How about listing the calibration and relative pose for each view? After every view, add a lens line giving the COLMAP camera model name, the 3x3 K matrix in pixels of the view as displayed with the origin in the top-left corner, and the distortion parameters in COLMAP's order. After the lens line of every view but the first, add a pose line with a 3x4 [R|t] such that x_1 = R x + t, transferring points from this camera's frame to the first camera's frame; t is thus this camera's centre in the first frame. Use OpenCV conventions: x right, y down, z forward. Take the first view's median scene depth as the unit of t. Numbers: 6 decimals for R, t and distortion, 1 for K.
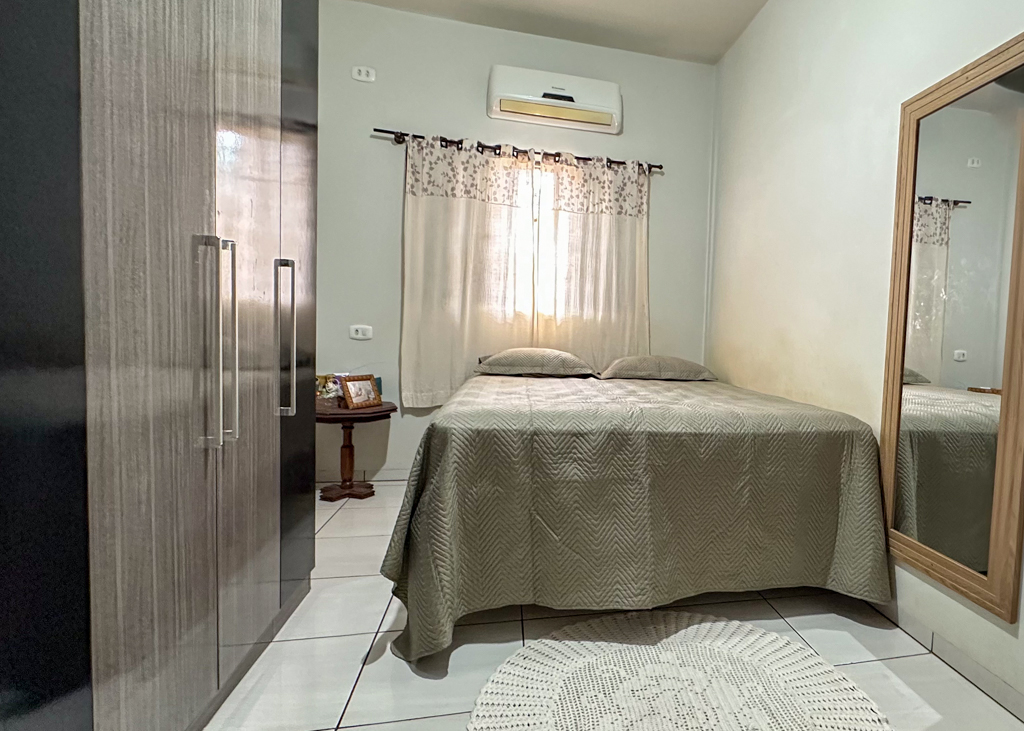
lens RADIAL K [[616.9, 0, 512.0], [0, 616.9, 365.5], [0, 0, 1]] dist [-0.002089, 0.000601]
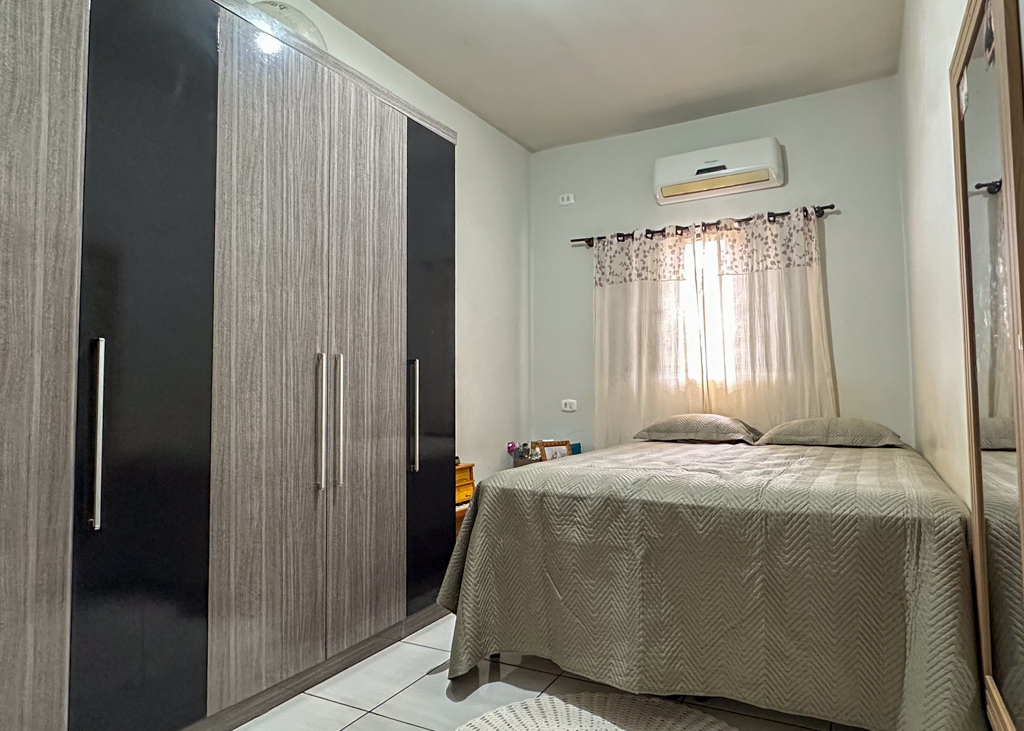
lens RADIAL K [[546.1, 0, 512.0], [0, 546.1, 365.5], [0, 0, 1]] dist [-0.003150, 0.000765]
pose [[0.766230, -0.090501, -0.636161, 0.366126], [0.012216, 0.991905, -0.126396, 0.002131], [0.642450, 0.089077, 0.761133, 0.116422]]
